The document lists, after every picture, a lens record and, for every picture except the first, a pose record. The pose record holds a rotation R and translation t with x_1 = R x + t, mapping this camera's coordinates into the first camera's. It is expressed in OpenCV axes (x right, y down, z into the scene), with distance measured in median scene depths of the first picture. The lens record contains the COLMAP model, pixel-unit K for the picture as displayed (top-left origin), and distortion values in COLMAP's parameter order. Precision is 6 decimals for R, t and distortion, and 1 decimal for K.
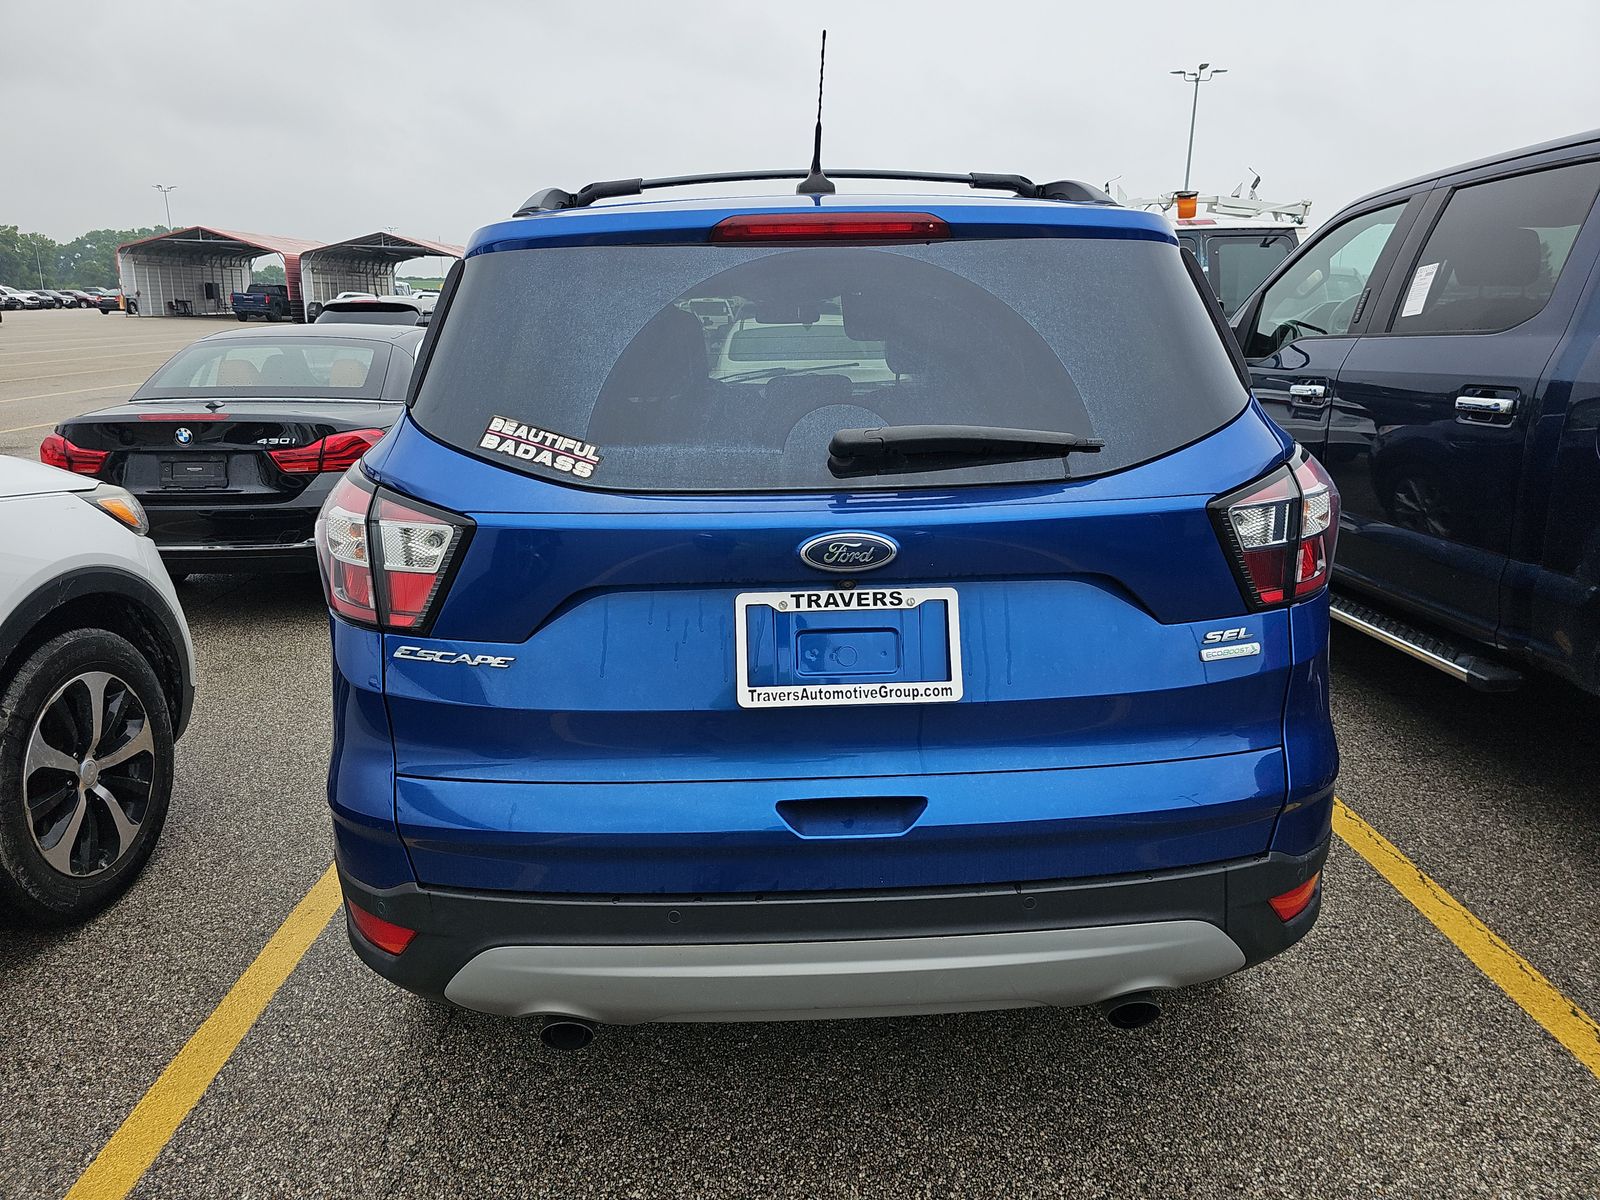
lens RADIAL K [[1031.1, 0, 800.5], [0, 1031.1, 612.1], [0, 0, 1]] dist [0.083020, -0.101386]
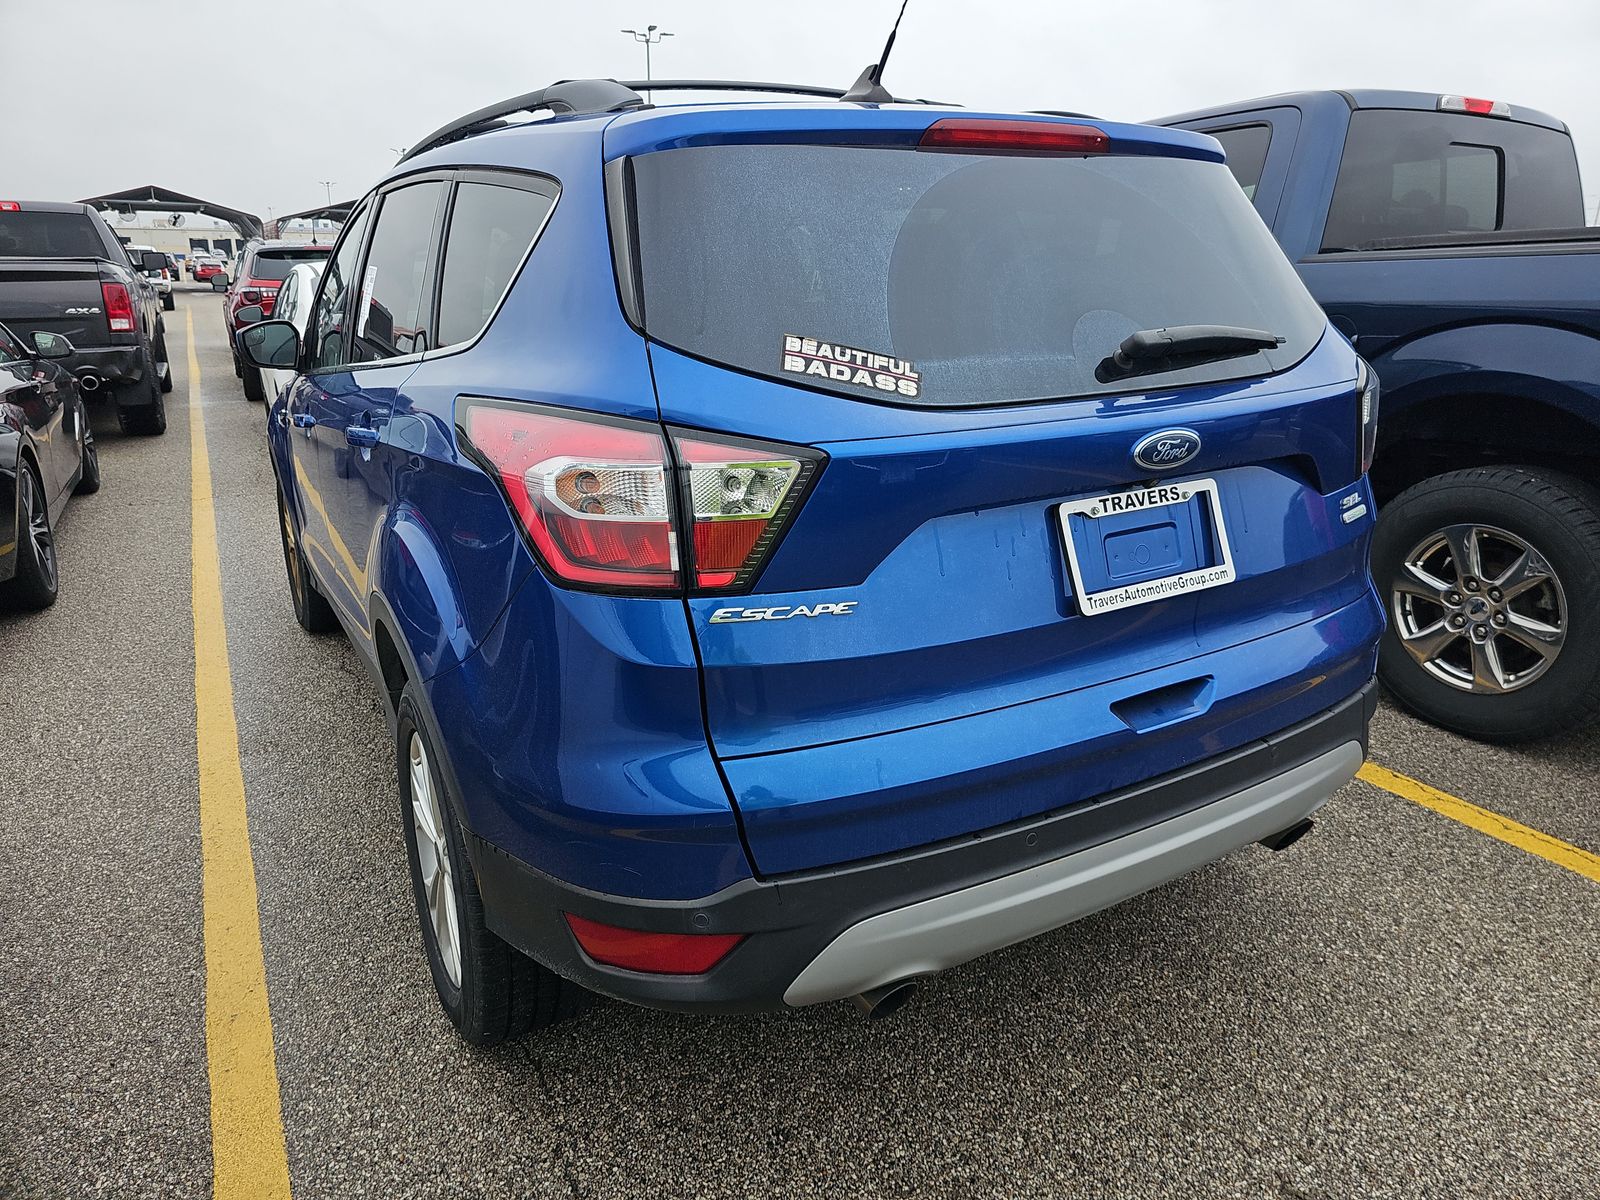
lens RADIAL K [[1042.7, 0, 800.0], [0, 1042.7, 600.0], [0, 0, 1]] dist [0.055181, -0.056552]
pose [[0.886587, -0.140708, 0.440641, -0.724520], [0.129545, 0.990020, 0.055488, -0.014437], [-0.444051, 0.007888, 0.895967, 0.208292]]
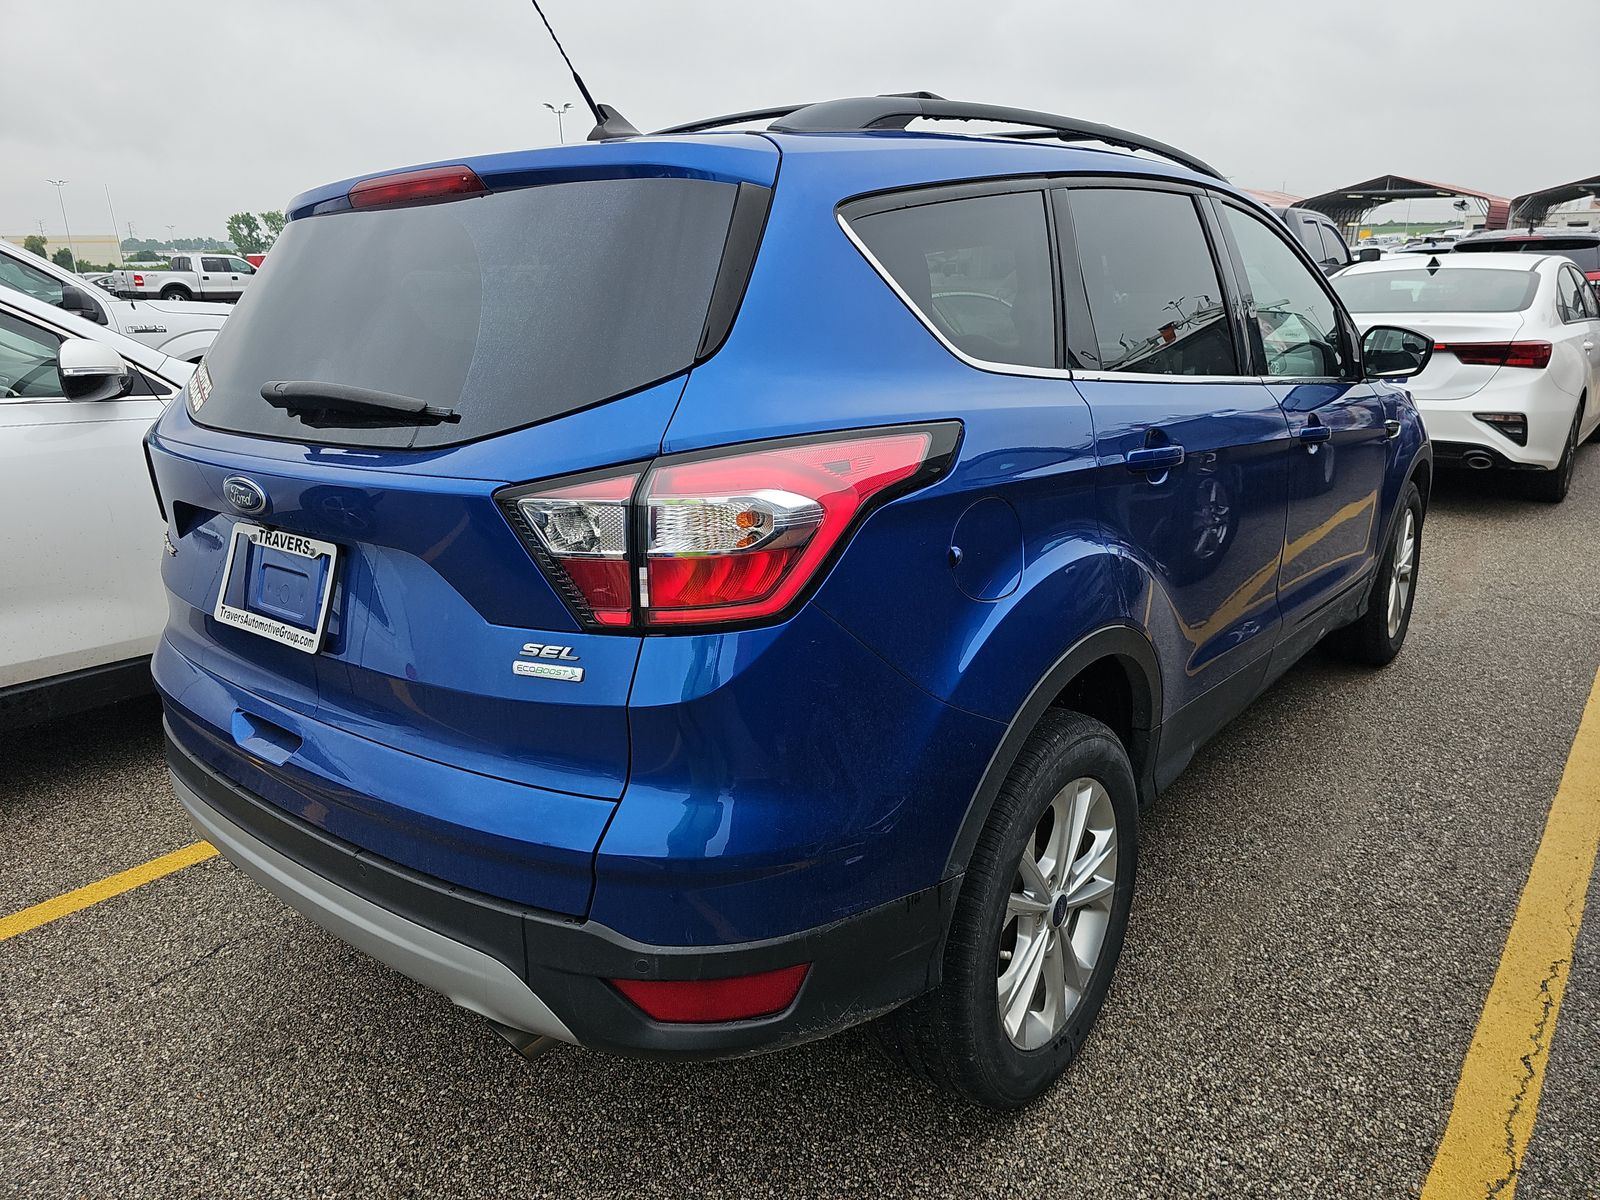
lens RADIAL K [[1031.1, 0, 800.5], [0, 1031.1, 612.1], [0, 0, 1]] dist [0.083020, -0.101386]
pose [[0.756795, 0.184450, -0.627088, 1.135573], [-0.157548, 0.982549, 0.098869, -0.130794], [0.634382, 0.023973, 0.772648, 0.493656]]
